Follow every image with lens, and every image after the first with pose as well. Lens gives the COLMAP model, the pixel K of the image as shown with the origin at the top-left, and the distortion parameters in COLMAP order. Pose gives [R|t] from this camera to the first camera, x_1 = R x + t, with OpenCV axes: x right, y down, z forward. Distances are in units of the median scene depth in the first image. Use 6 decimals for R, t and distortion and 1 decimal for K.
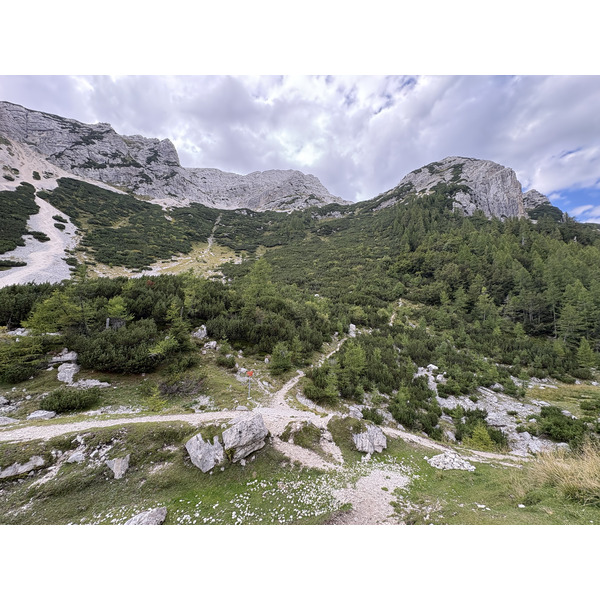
lens RADIAL K [[235.6, 0, 300.0], [0, 235.6, 300.0], [0, 0, 1]] dist [0.001835, 0.000212]
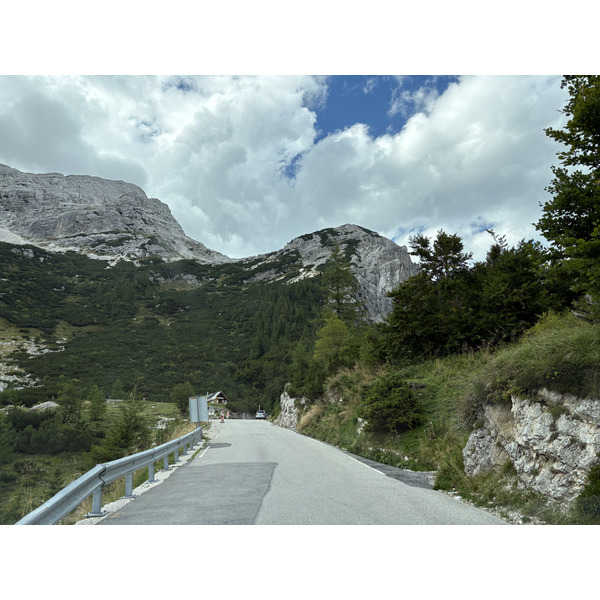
lens RADIAL K [[453.8, 0, 307.4], [0, 453.8, 303.1], [0, 0, 1]] dist [0.003447, -0.011614]
pose [[0.915899, 0.124952, 0.381466, -0.018926], [-0.027796, 0.967779, -0.250264, 0.008629], [-0.400446, 0.218613, 0.889860, -0.243950]]
